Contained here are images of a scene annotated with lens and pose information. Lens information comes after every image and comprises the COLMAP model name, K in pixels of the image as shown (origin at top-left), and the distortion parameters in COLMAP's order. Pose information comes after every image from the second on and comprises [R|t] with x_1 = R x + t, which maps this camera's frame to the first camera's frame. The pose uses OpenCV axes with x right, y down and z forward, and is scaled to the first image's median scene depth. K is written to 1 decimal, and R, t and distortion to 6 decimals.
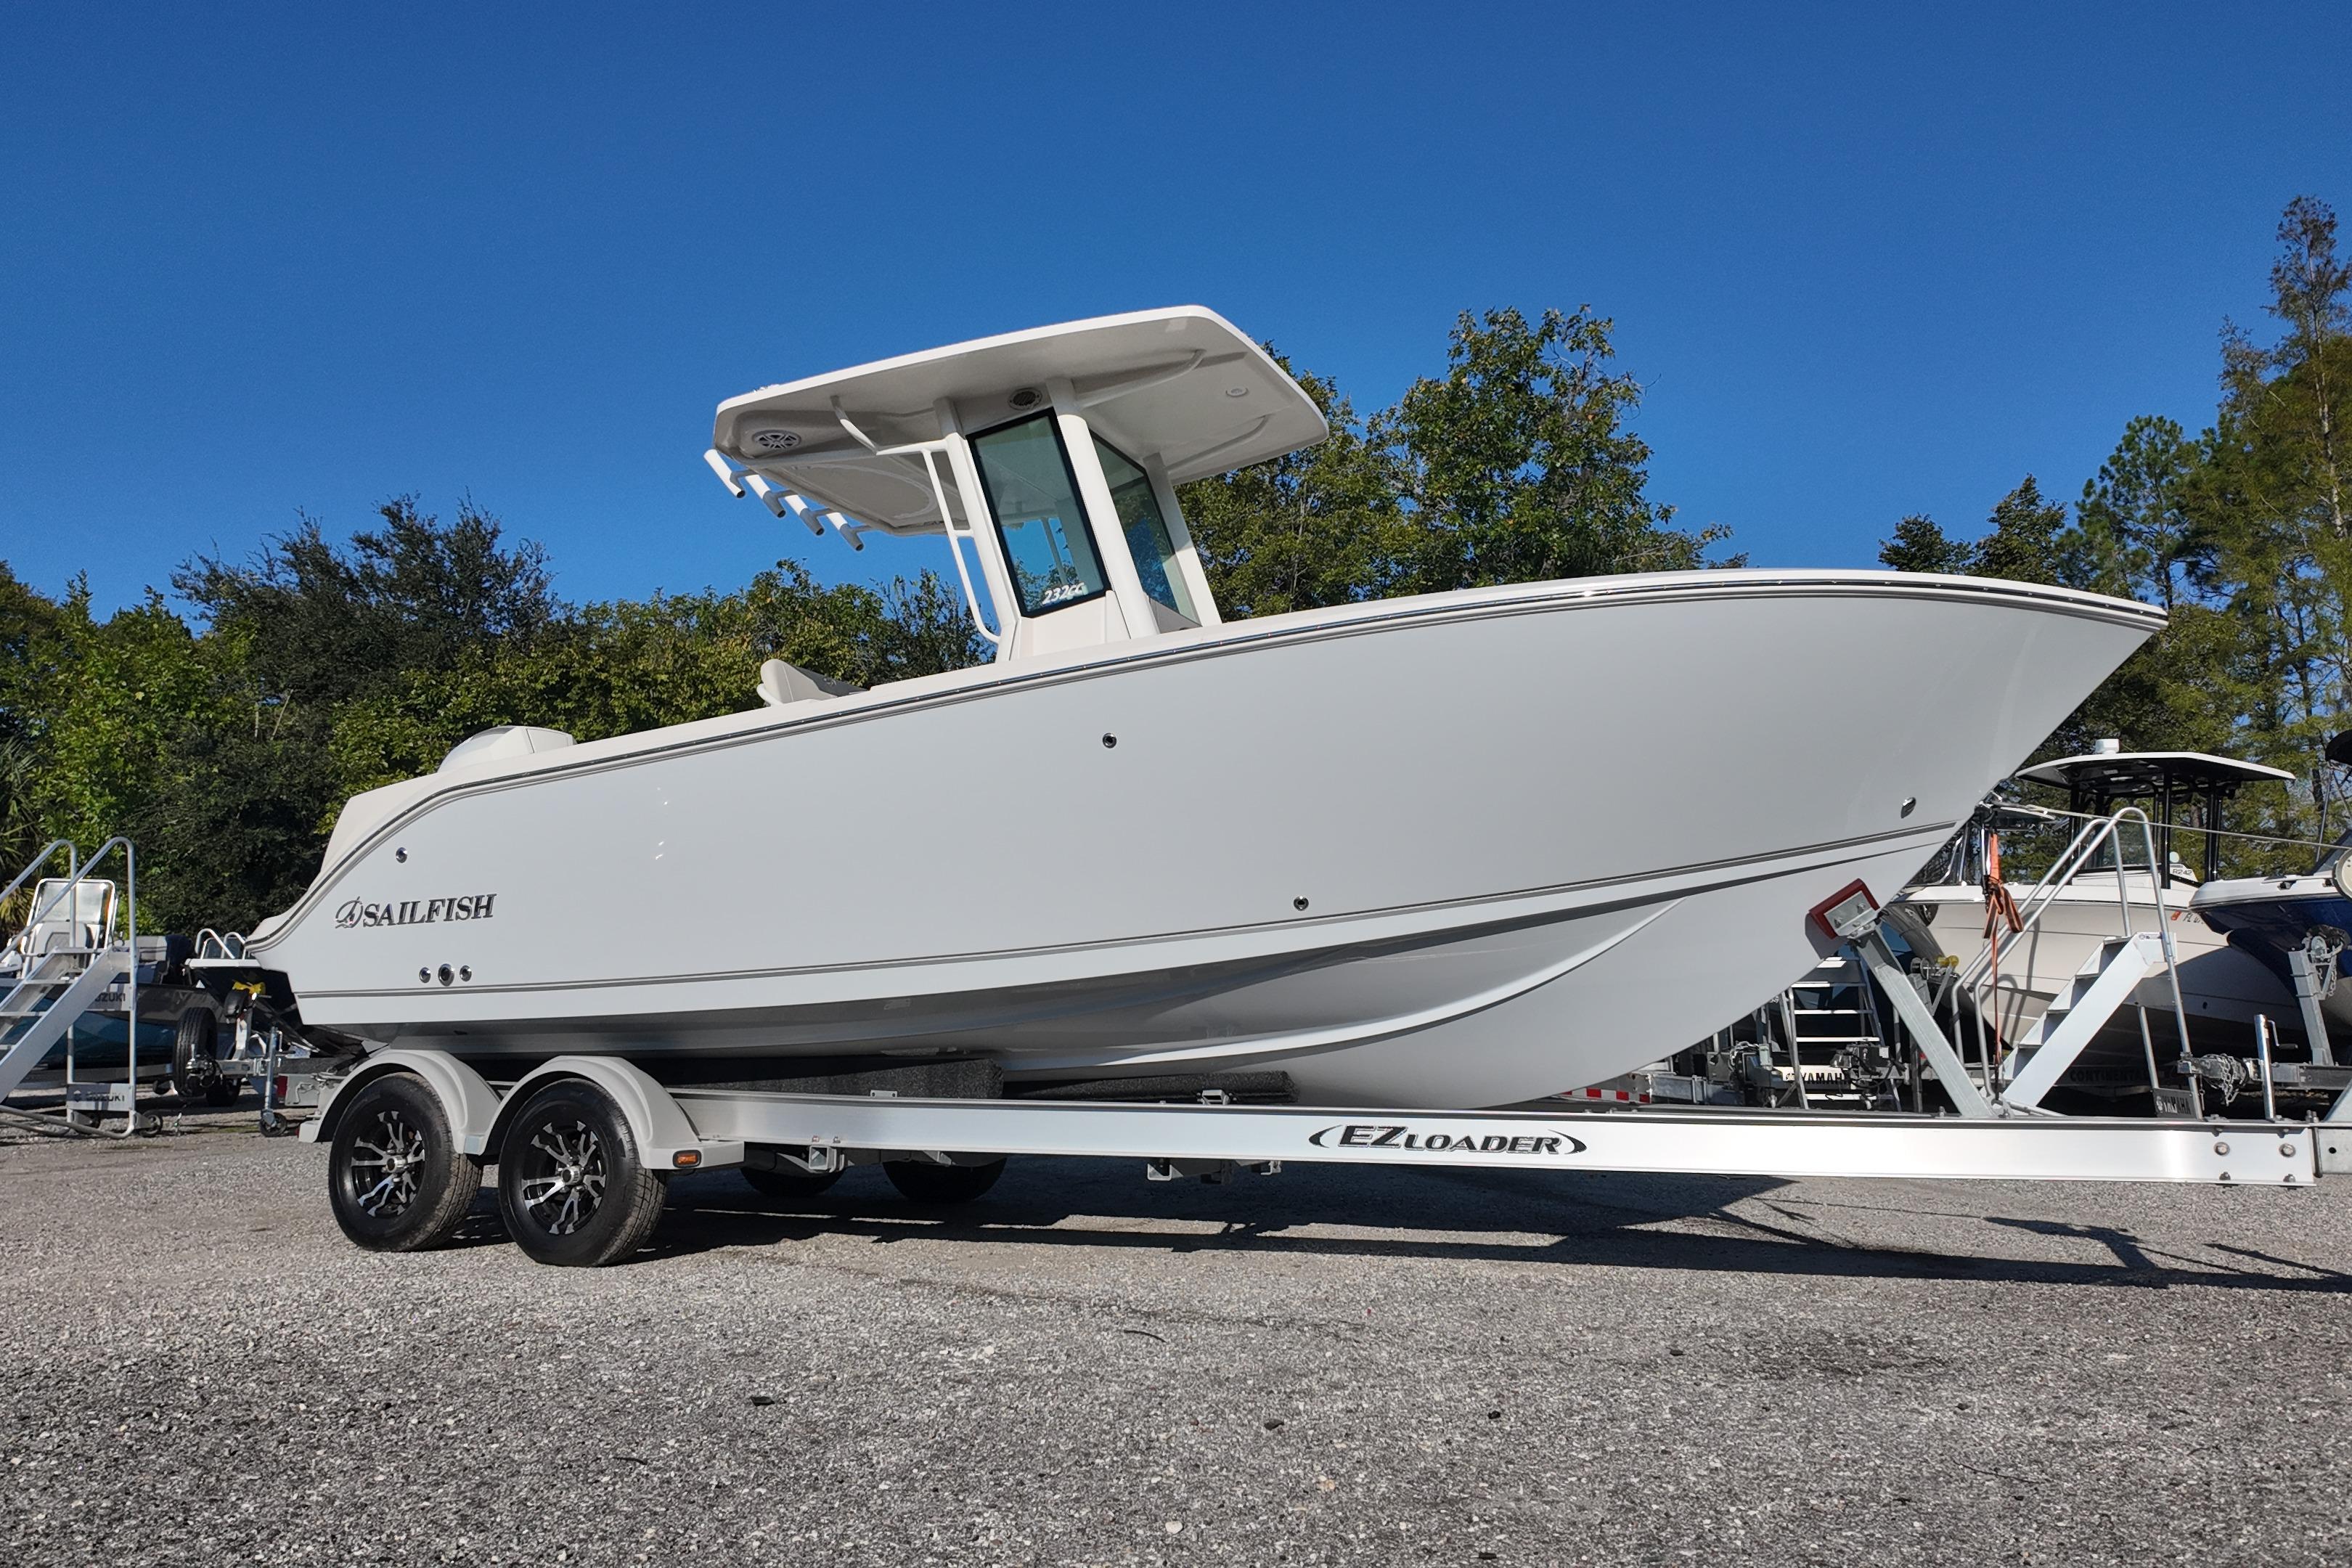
lens RADIAL K [[1636.2, 0, 1179.0], [0, 1636.2, 779.9], [0, 0, 1]] dist [0.042089, -0.046321]
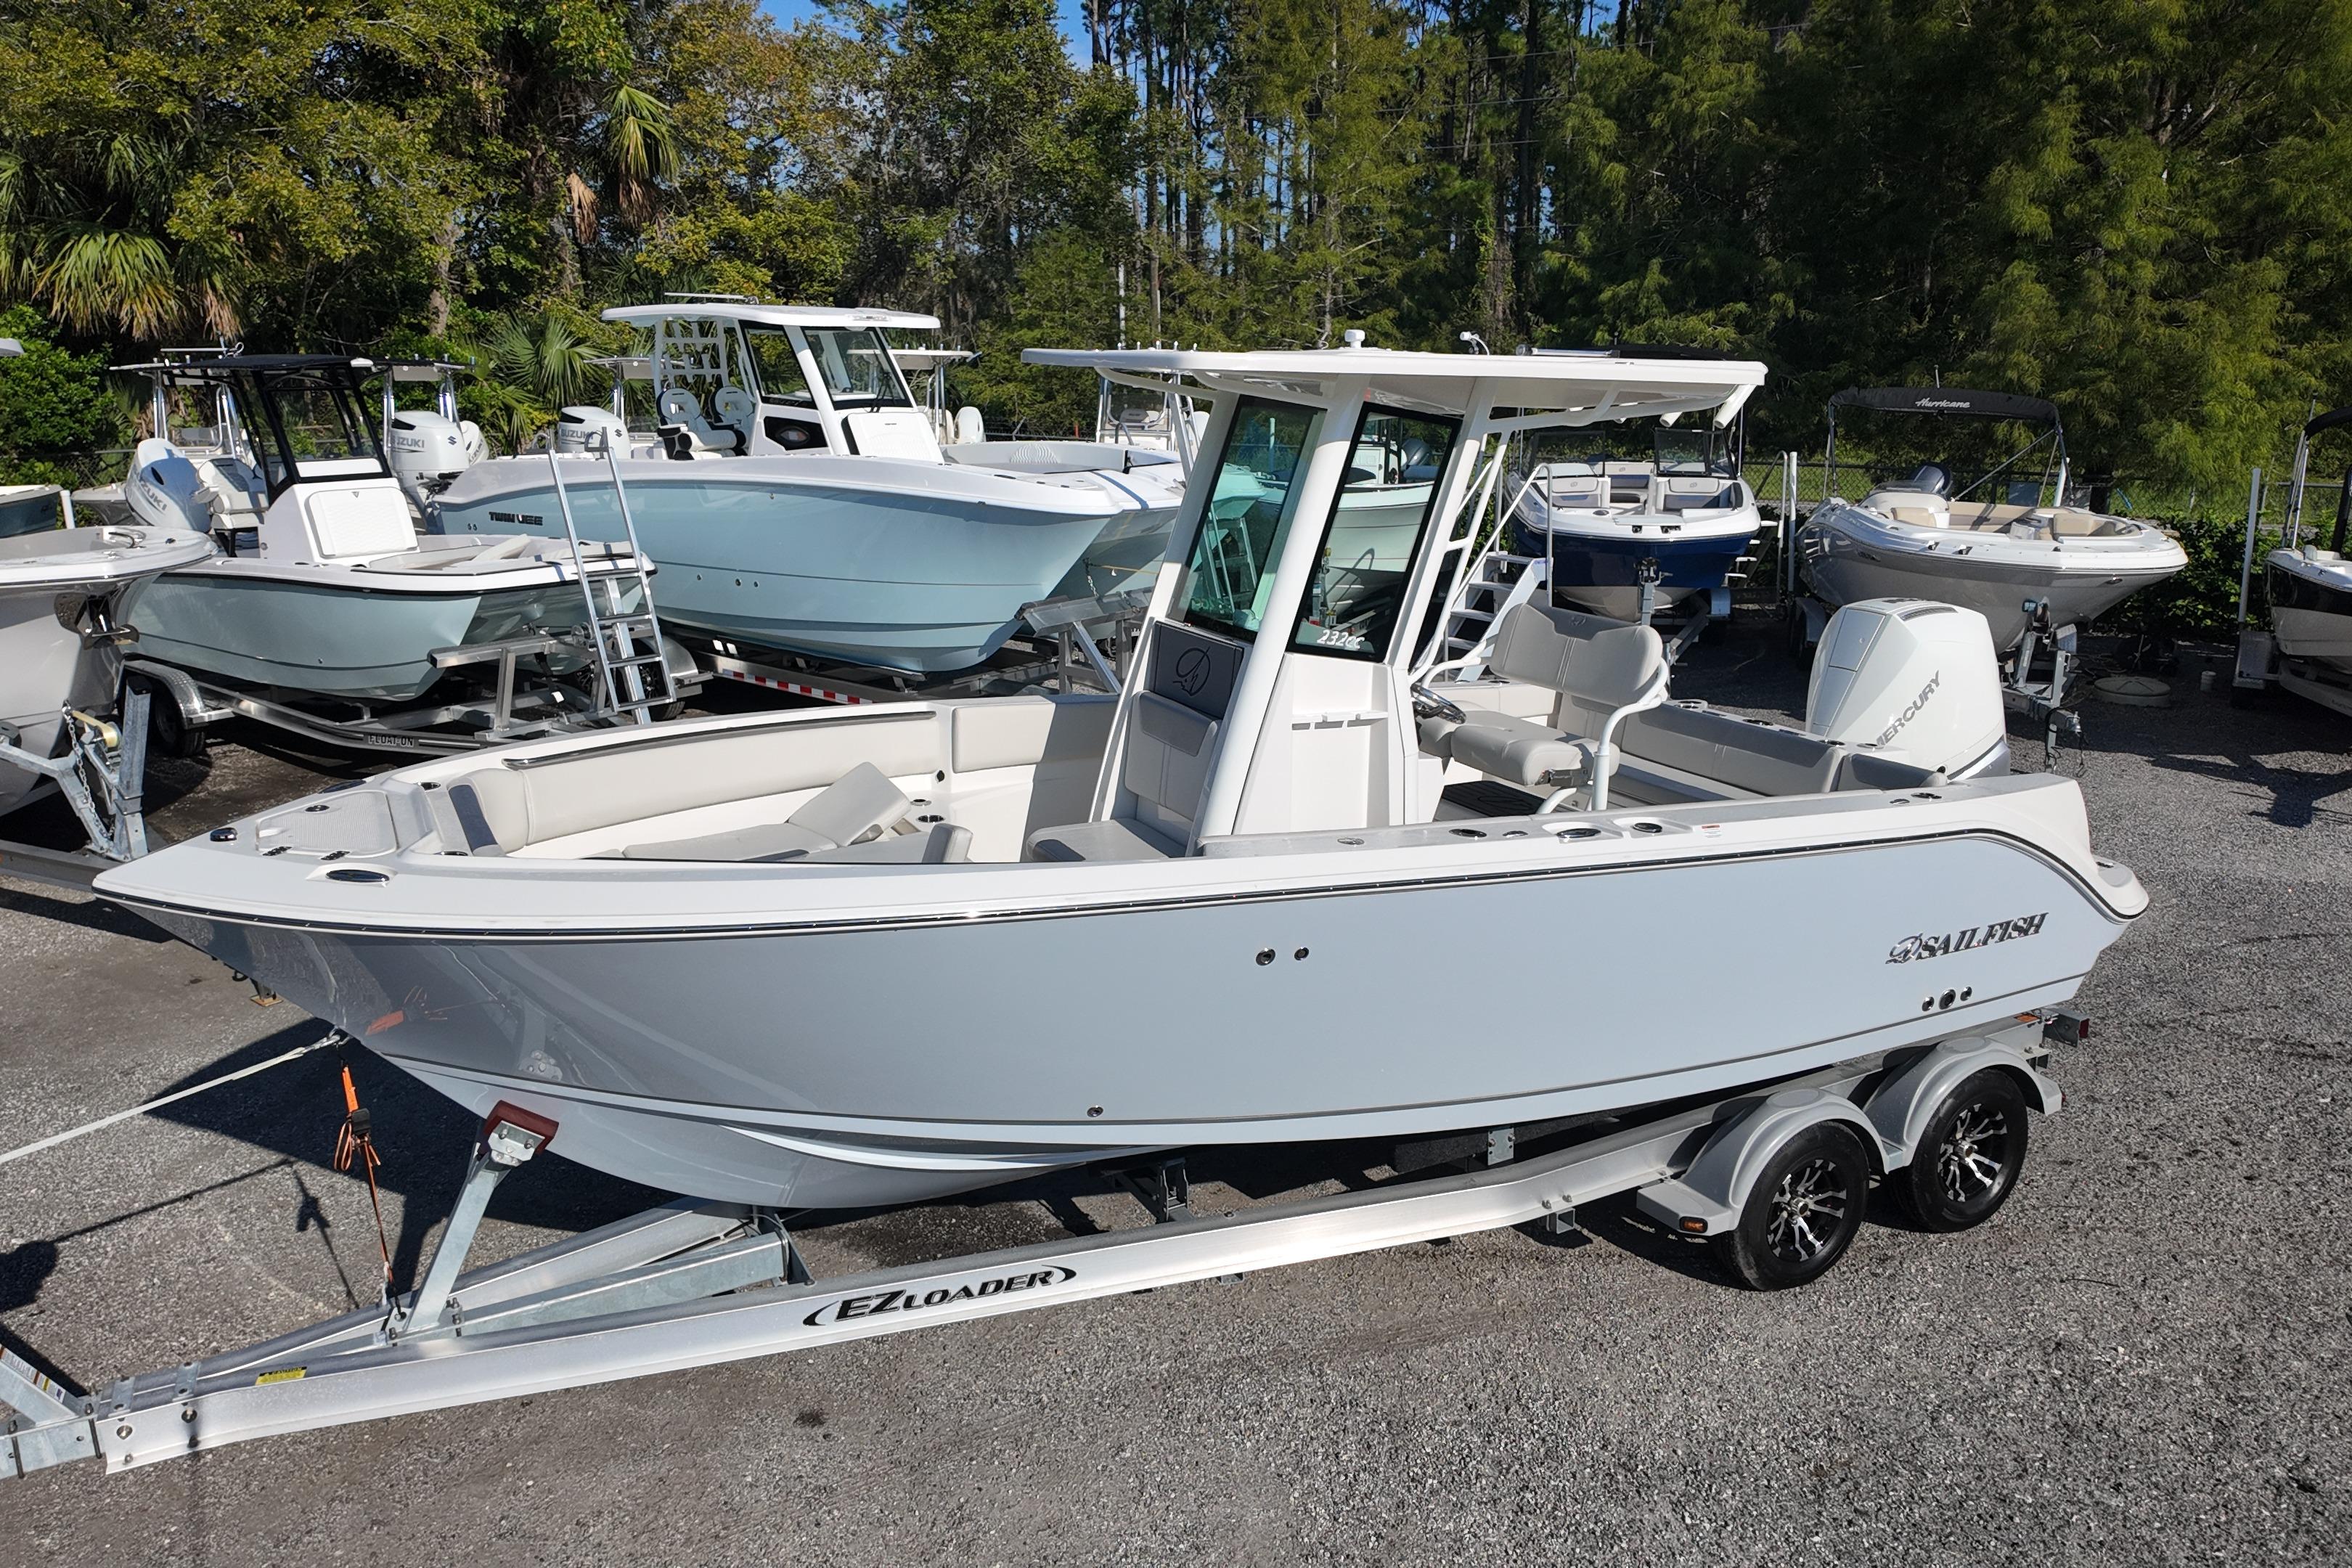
lens RADIAL K [[1636.2, 0, 1179.4], [0, 1636.2, 785.7], [0, 0, 1]] dist [0.042089, -0.046321]
pose [[0.712643, -0.182760, 0.677303, -0.991870], [-0.104730, 0.926934, 0.360313, -0.330075], [-0.693666, -0.327709, 0.641432, 0.525229]]
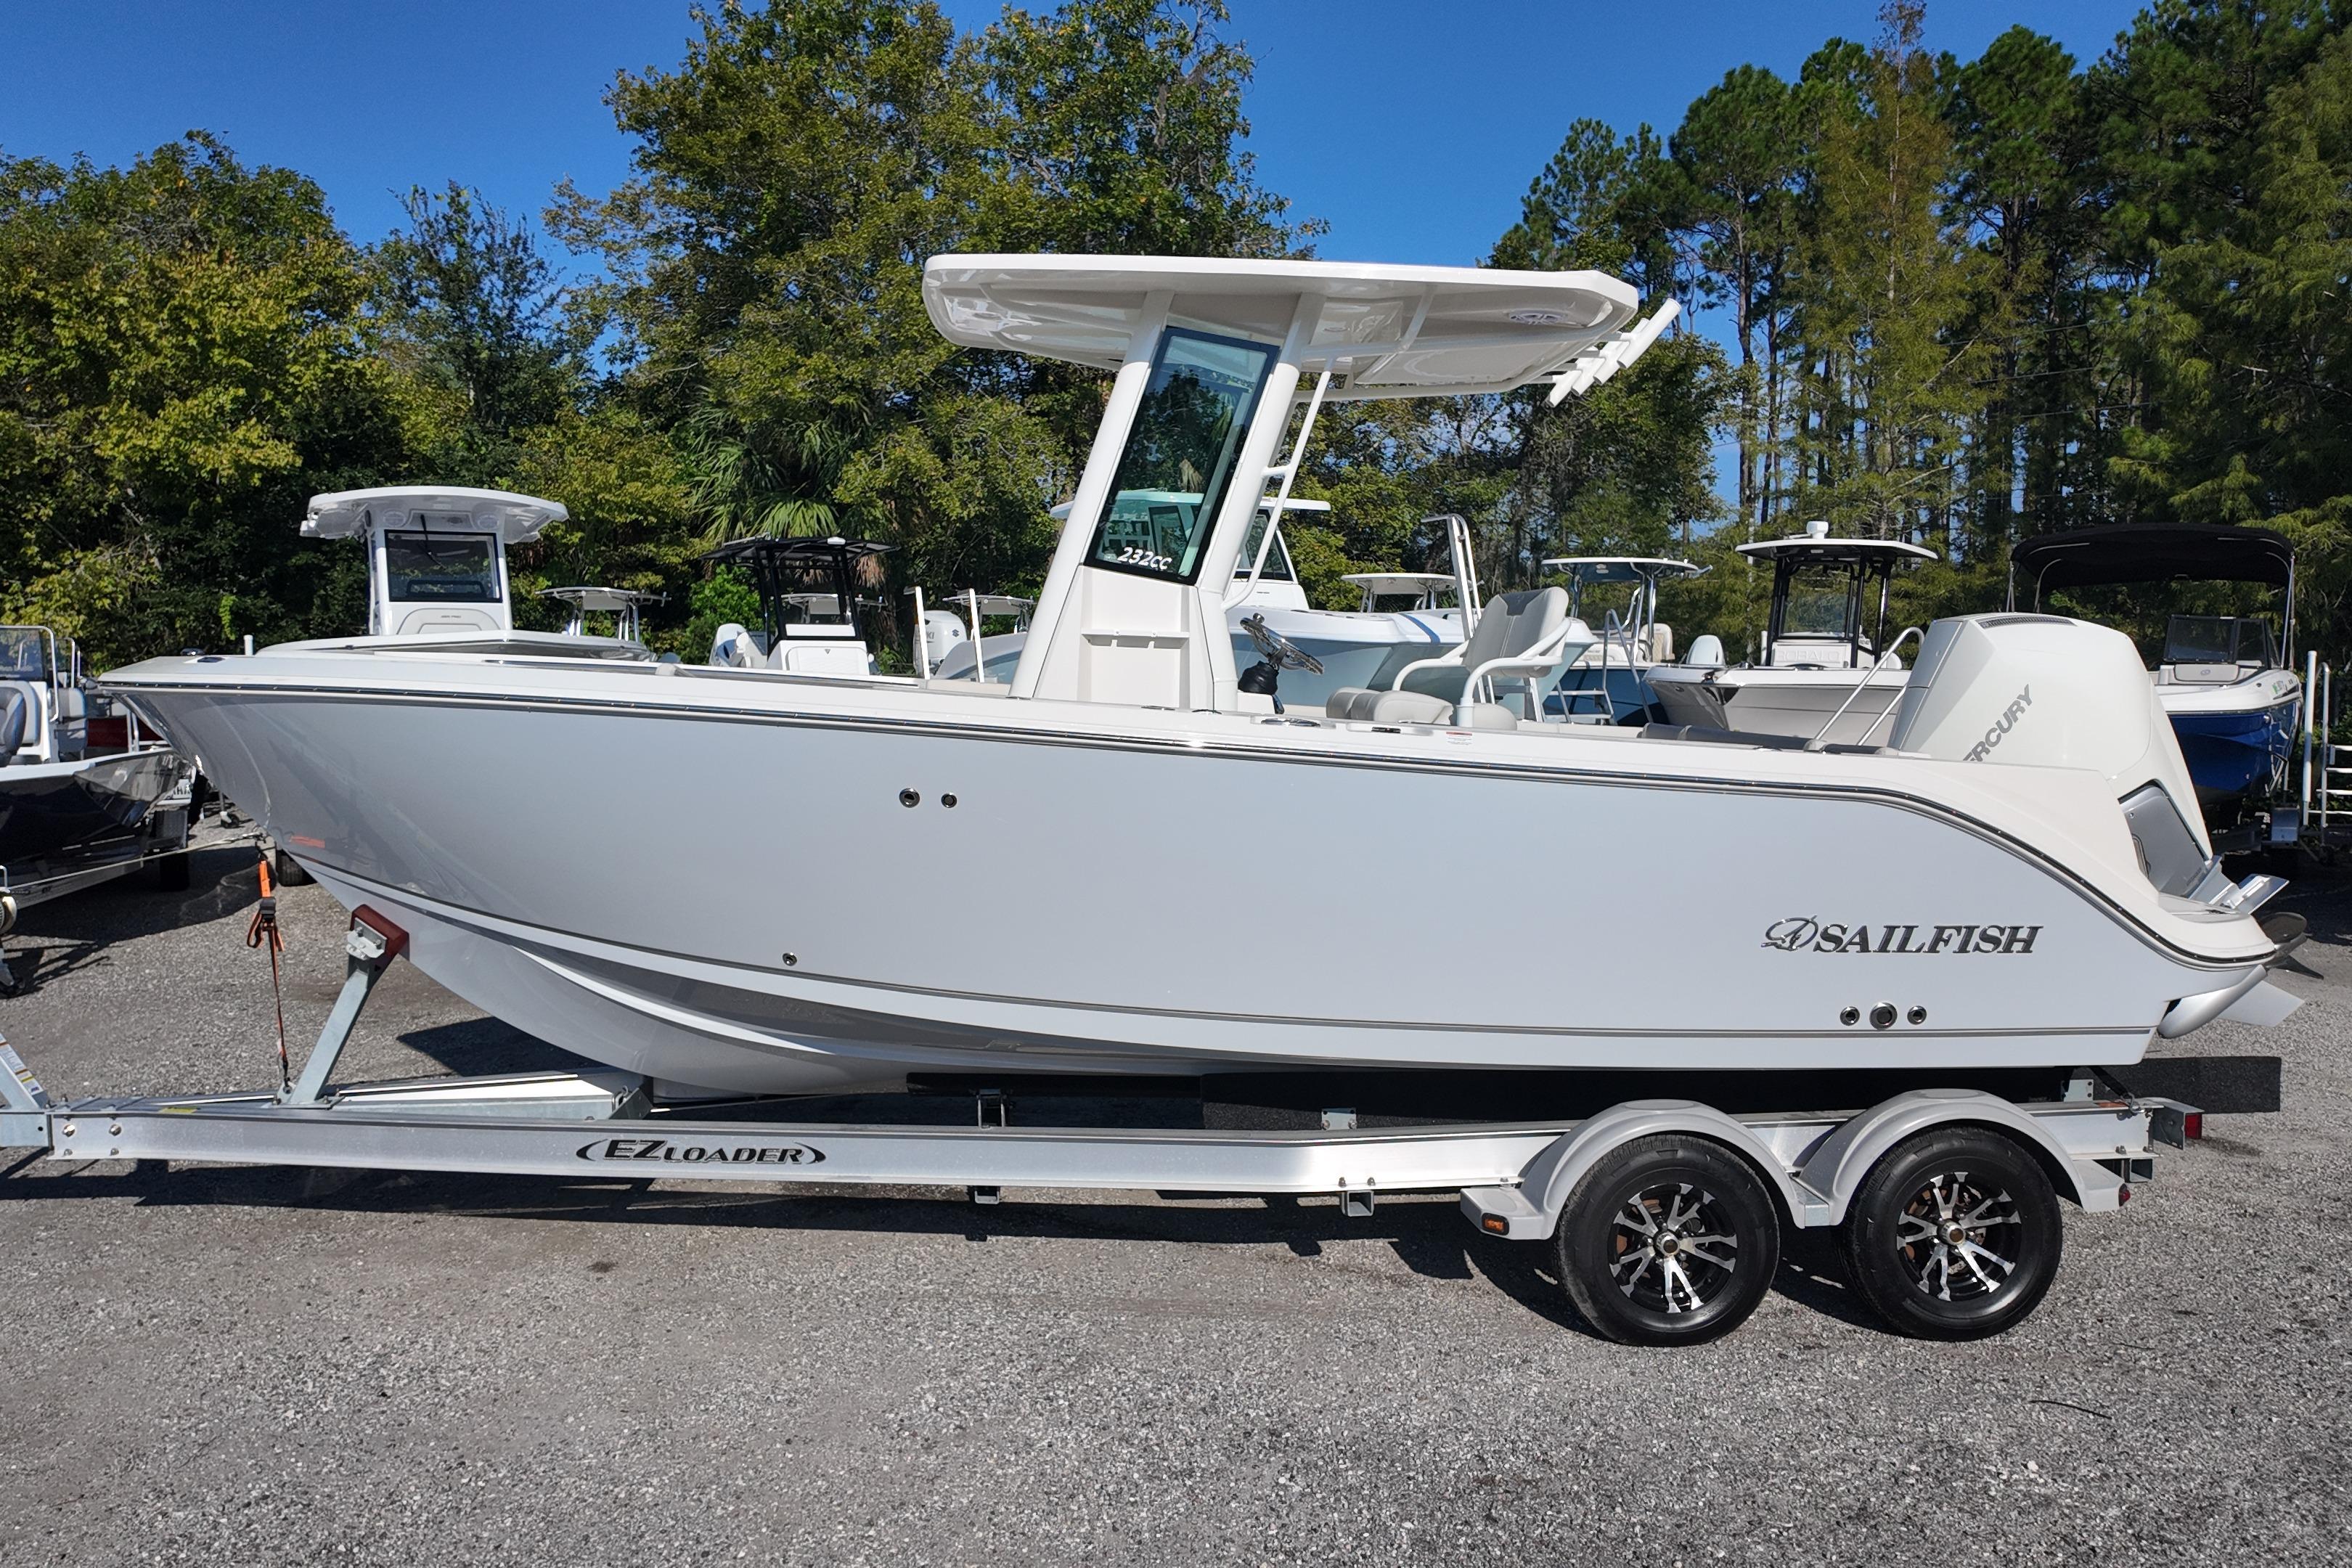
lens RADIAL K [[1636.2, 0, 1179.8], [0, 1636.2, 791.4], [0, 0, 1]] dist [0.042089, -0.046321]
pose [[0.933323, -0.028062, 0.357939, -0.631436], [-0.055307, 0.973805, 0.220557, -0.172351], [-0.354752, -0.225648, 0.907323, 0.221015]]
